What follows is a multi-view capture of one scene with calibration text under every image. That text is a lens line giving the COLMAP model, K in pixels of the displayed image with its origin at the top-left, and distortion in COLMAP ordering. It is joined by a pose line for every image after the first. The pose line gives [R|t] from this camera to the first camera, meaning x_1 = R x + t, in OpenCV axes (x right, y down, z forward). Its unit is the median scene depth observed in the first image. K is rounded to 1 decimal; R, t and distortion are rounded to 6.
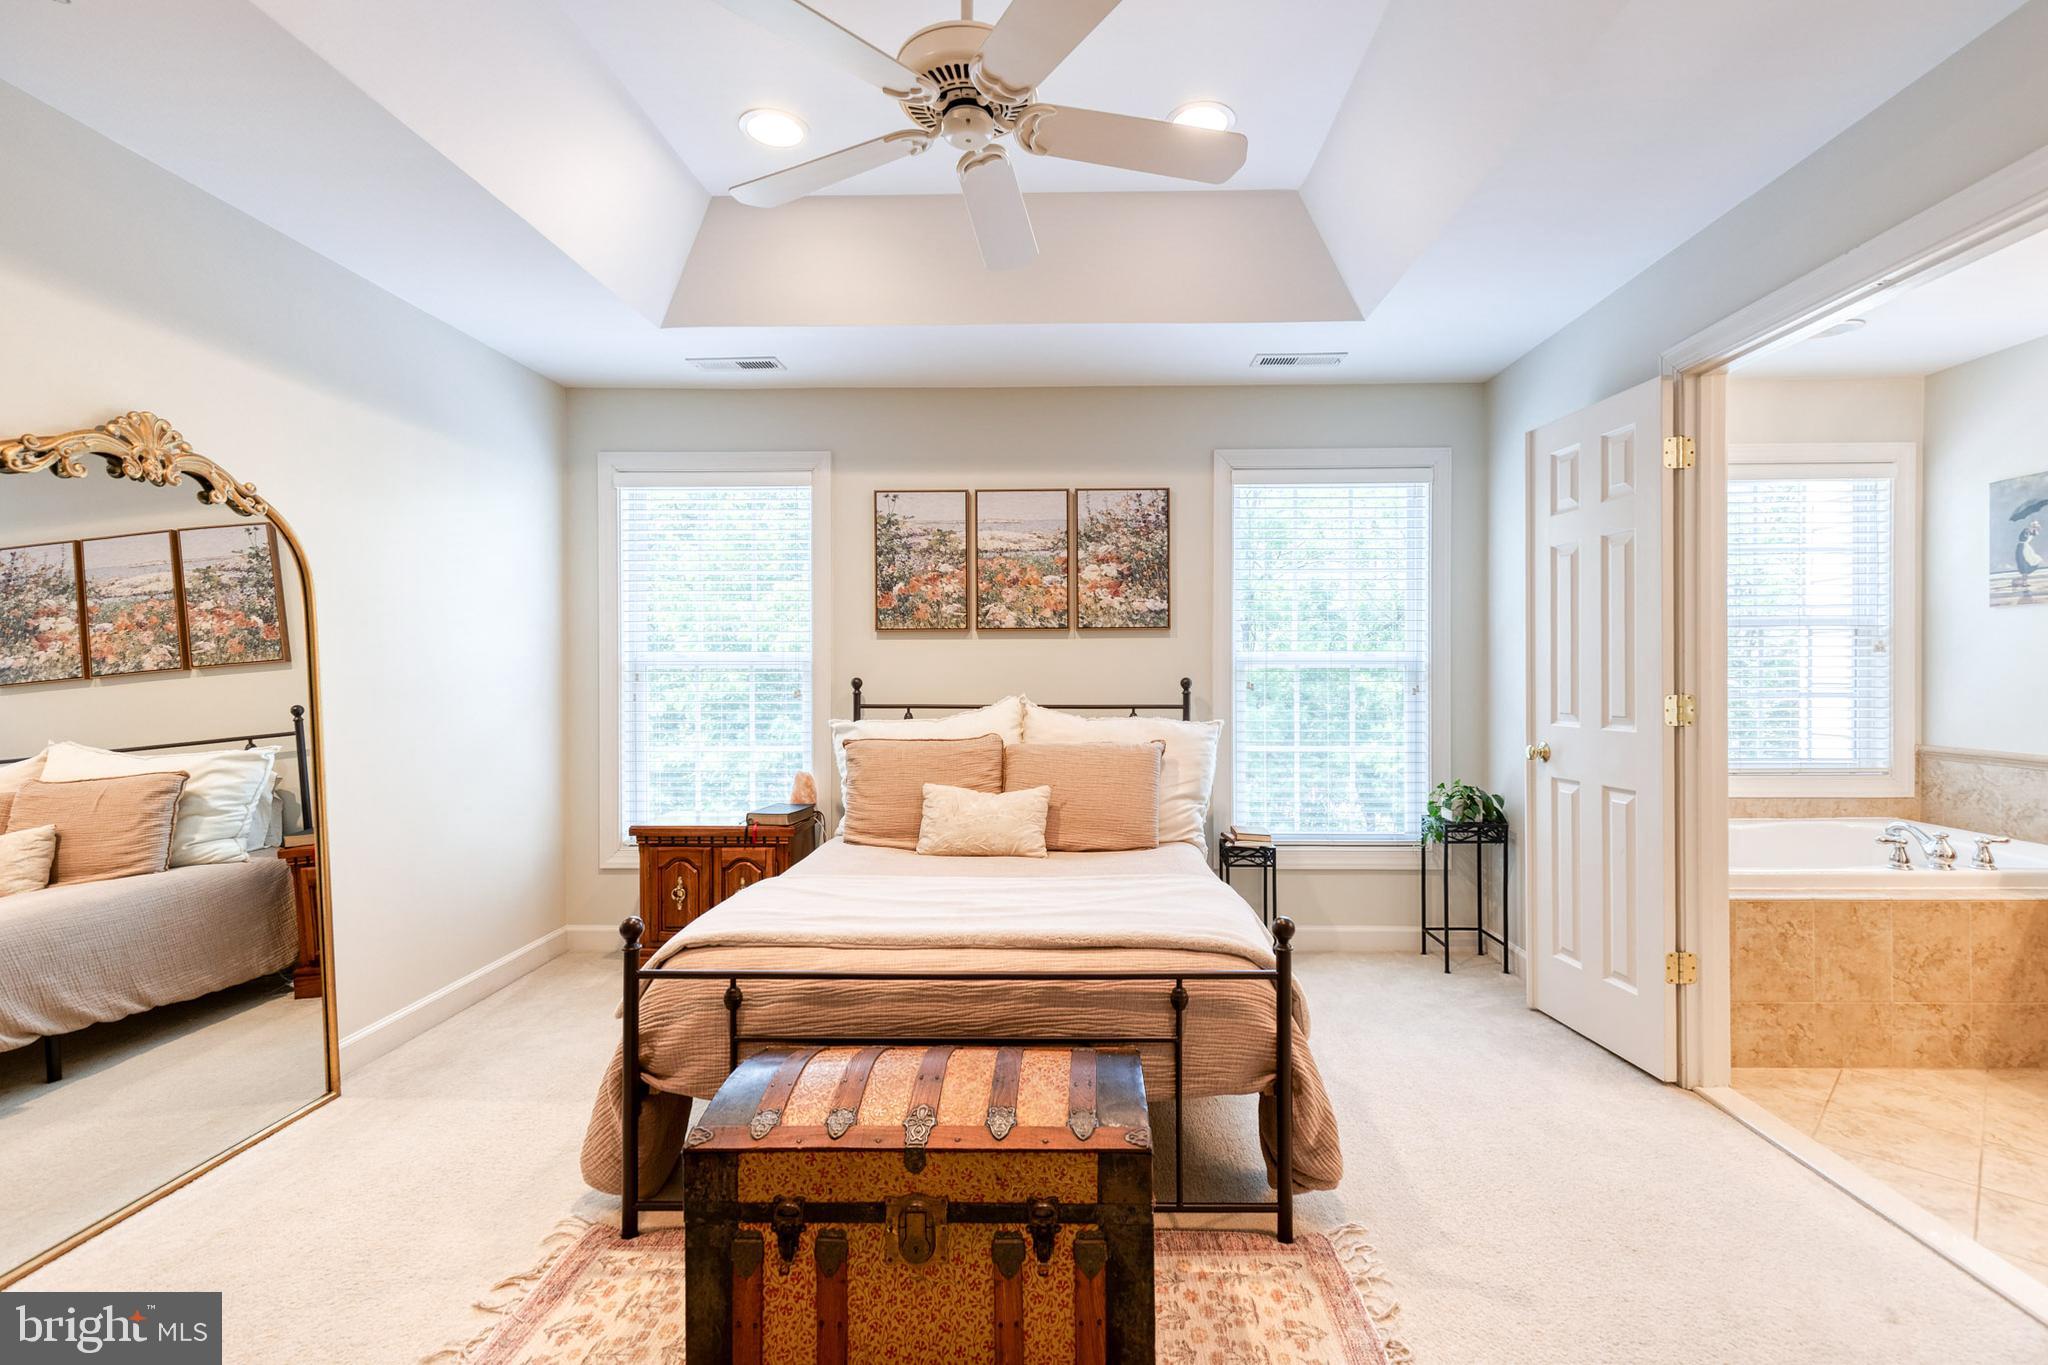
lens RADIAL K [[911.2, 0, 1041.8], [0, 911.2, 674.1], [0, 0, 1]] dist [0.001959, -0.000832]
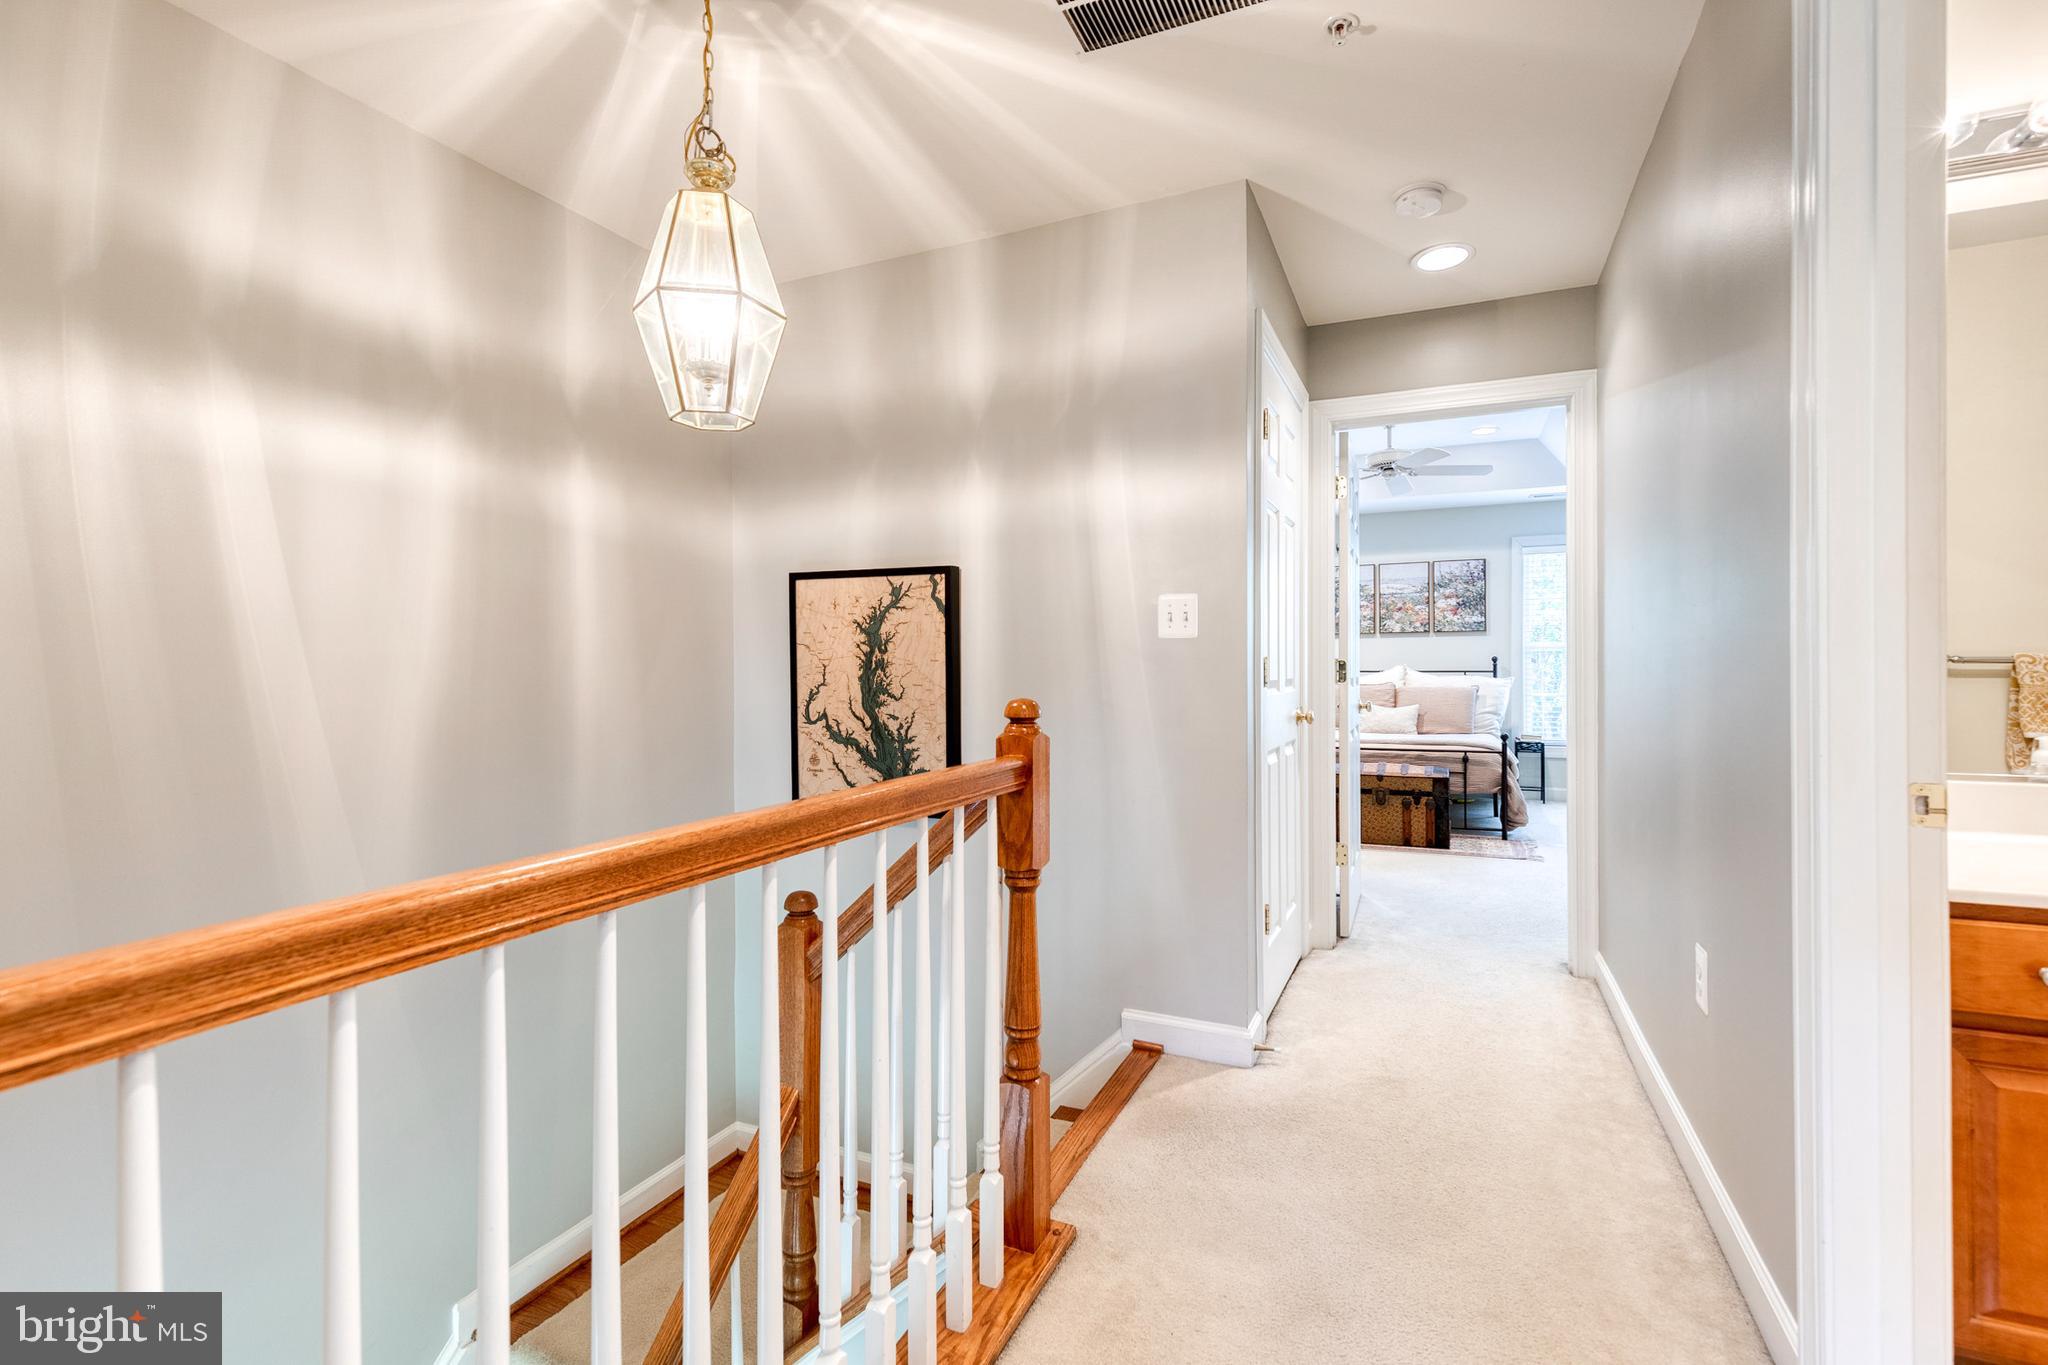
lens RADIAL K [[911.2, 0, 1041.8], [0, 911.2, 674.1], [0, 0, 1]] dist [0.001959, -0.000832]
pose [[0.927215, 0.000004, -0.374529, -0.009237], [0.001967, 0.999986, 0.004880, 0.029988], [0.374524, -0.005261, 0.927202, -1.154710]]
